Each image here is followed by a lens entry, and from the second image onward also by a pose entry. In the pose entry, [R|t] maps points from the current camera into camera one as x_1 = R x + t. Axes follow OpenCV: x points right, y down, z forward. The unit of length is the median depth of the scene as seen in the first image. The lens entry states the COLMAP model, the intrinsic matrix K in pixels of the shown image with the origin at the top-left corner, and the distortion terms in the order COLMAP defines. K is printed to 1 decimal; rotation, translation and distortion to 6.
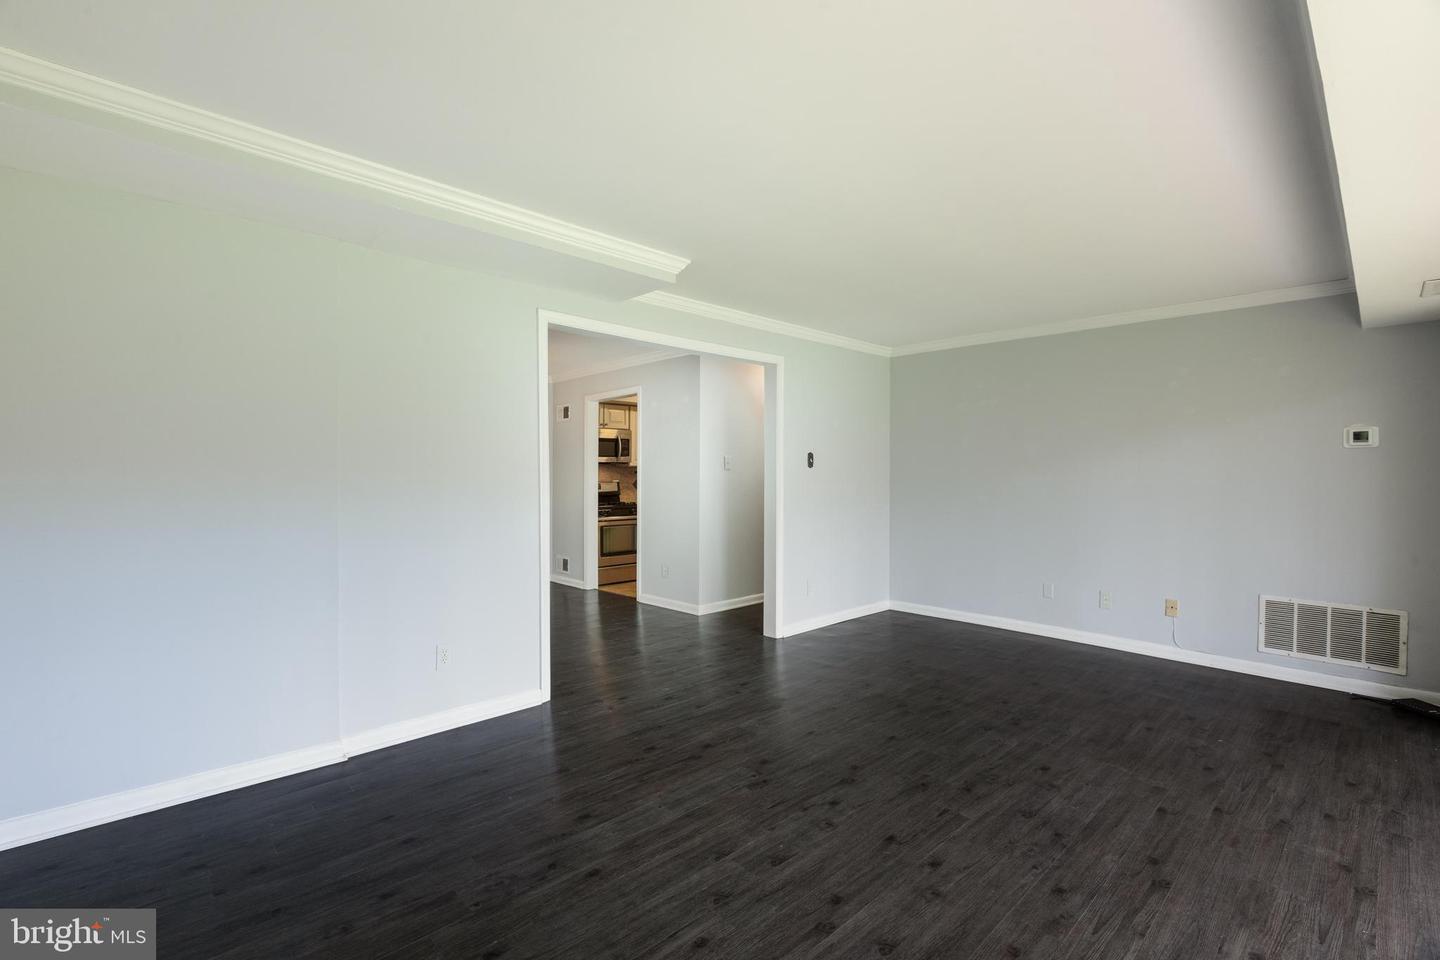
lens RADIAL K [[641.1, 0, 720.2], [0, 641.1, 478.3], [0, 0, 1]] dist [-0.007635, -0.000323]
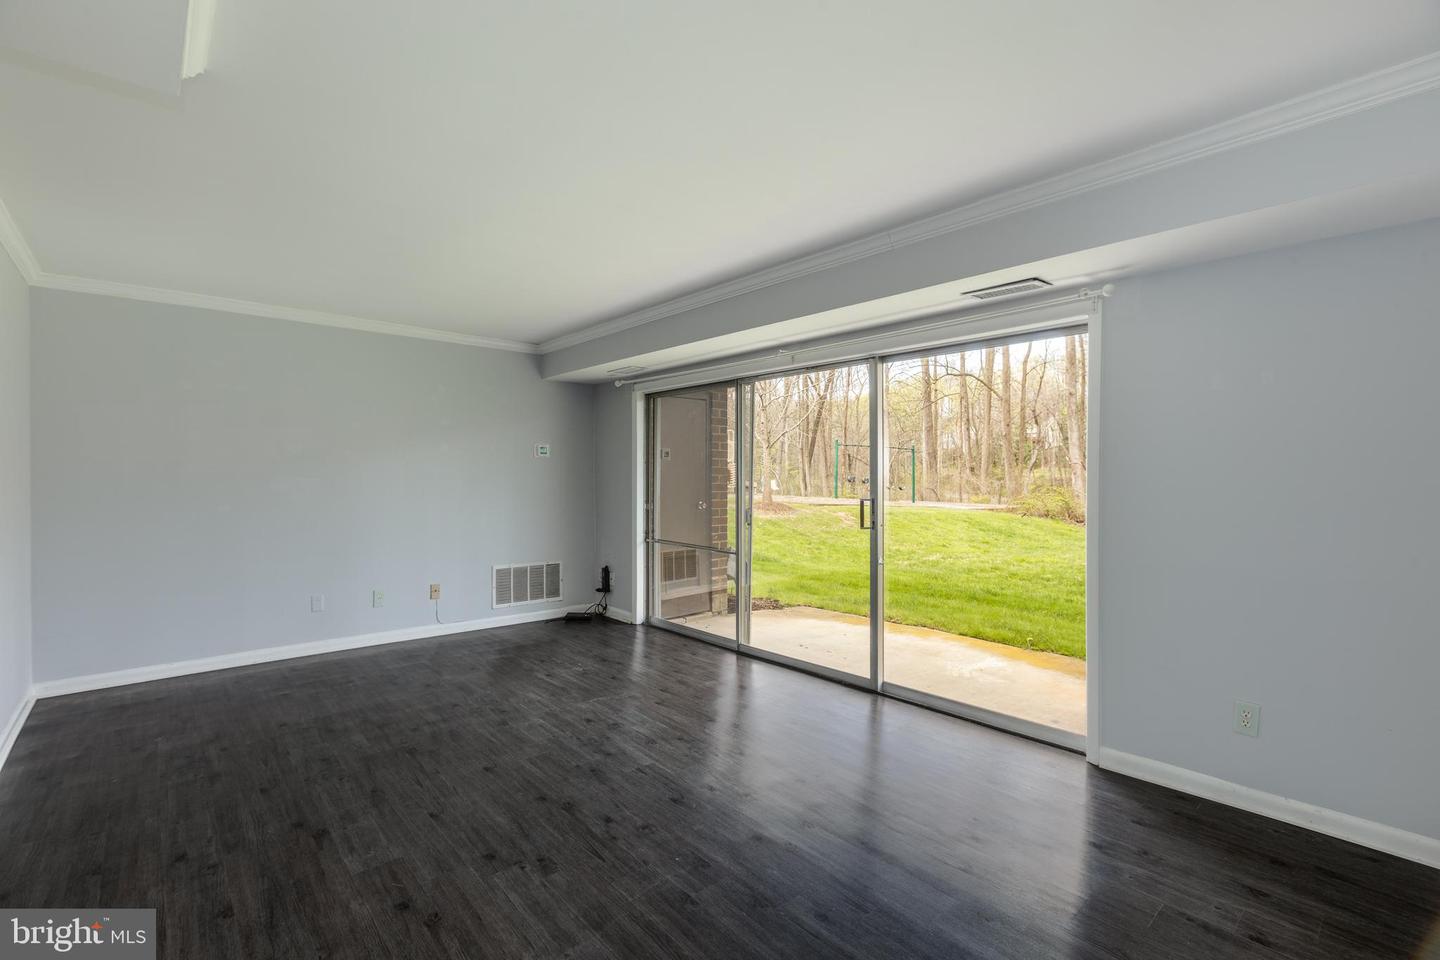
lens RADIAL K [[641.1, 0, 722.1], [0, 641.1, 479.6], [0, 0, 1]] dist [-0.007635, -0.000323]
pose [[0.026470, -0.010247, 0.999597, -0.719961], [0.007805, 0.999919, 0.010044, -0.011001], [-0.999619, 0.007536, 0.026548, 0.744313]]
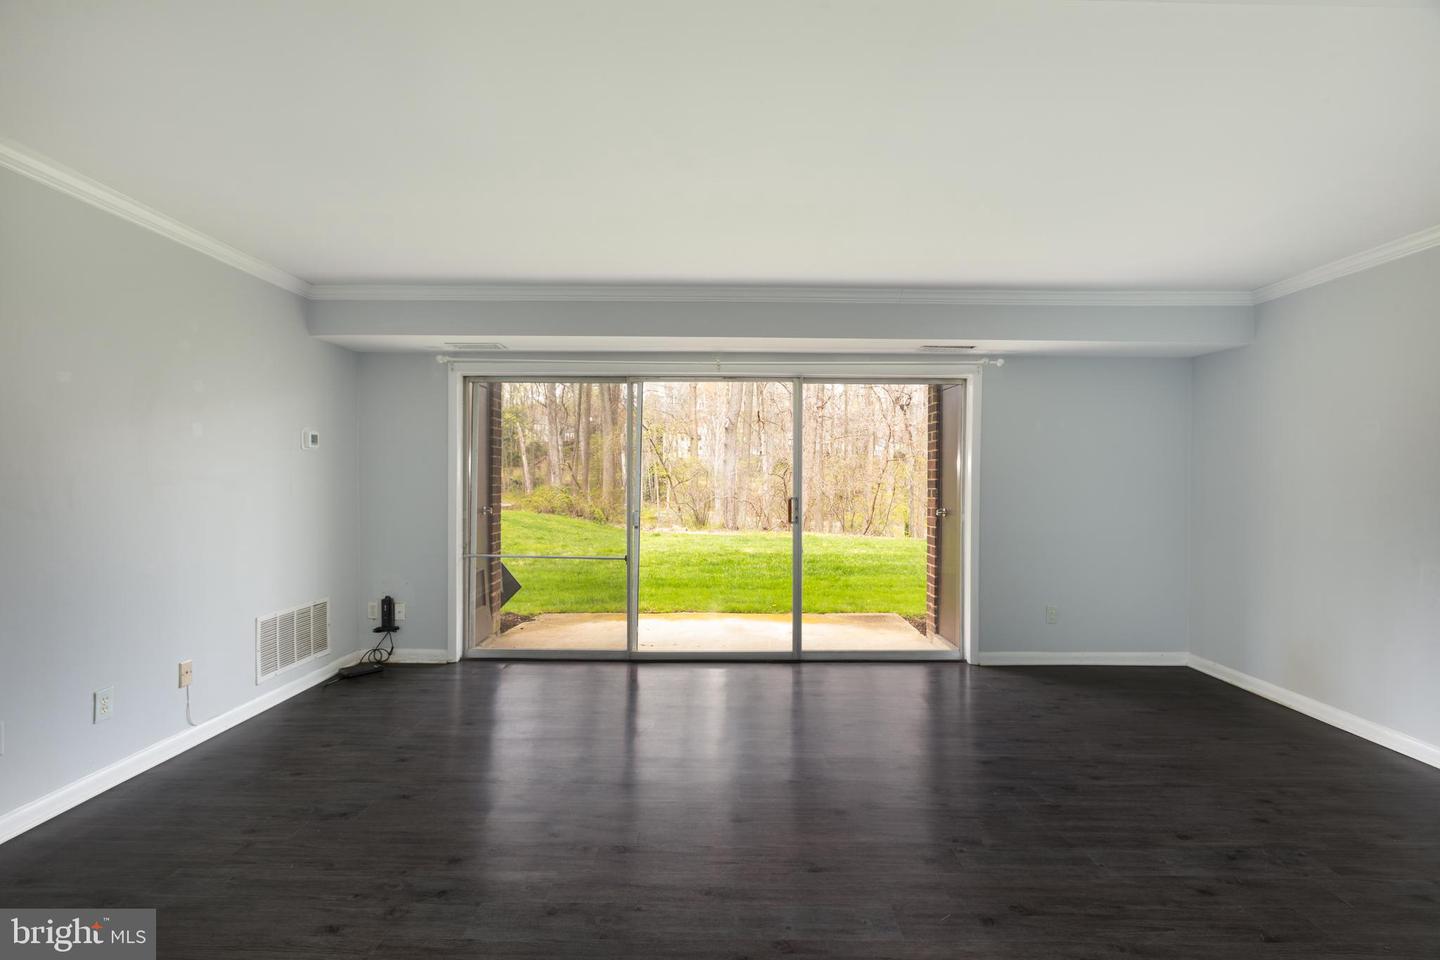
lens RADIAL K [[641.1, 0, 720.8], [0, 641.1, 477.8], [0, 0, 1]] dist [-0.007635, -0.000323]
pose [[-0.728105, -0.009710, 0.685397, -0.283174], [-0.001536, 0.999920, 0.012534, -0.023658], [-0.685464, 0.008074, -0.728062, 1.828439]]
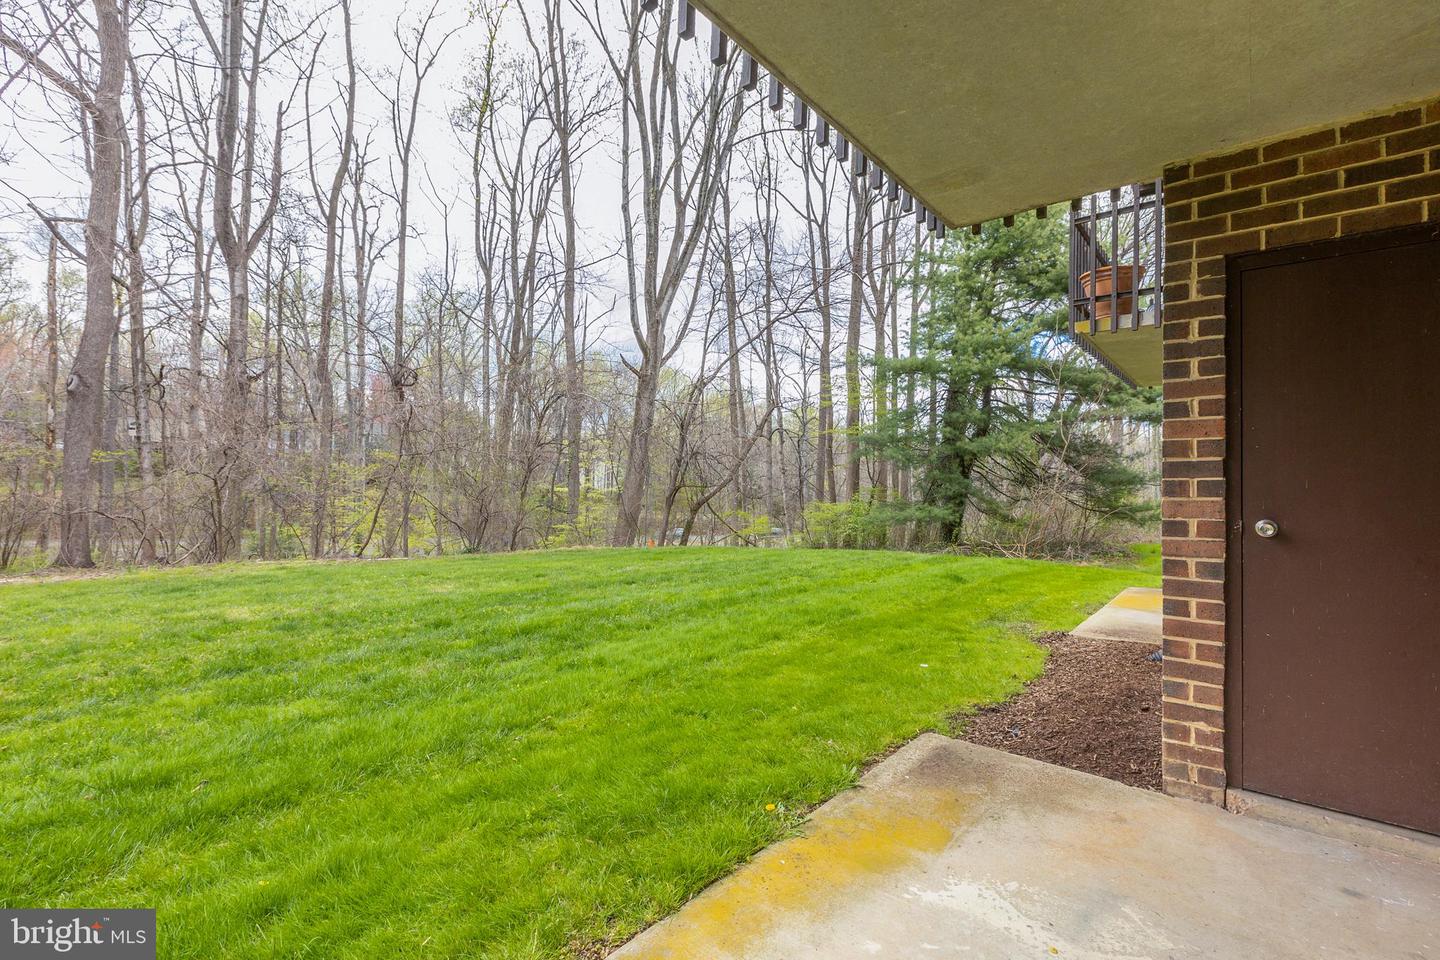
lens RADIAL K [[637.7, 0, 717.8], [0, 637.7, 478.6], [0, 0, 1]] dist [0.000147, -0.000029]
pose [[-0.993761, -0.008819, -0.111181, 1.476419], [-0.009130, 0.999956, 0.002291, 0.040462], [0.111156, 0.003292, -0.993797, 0.737557]]
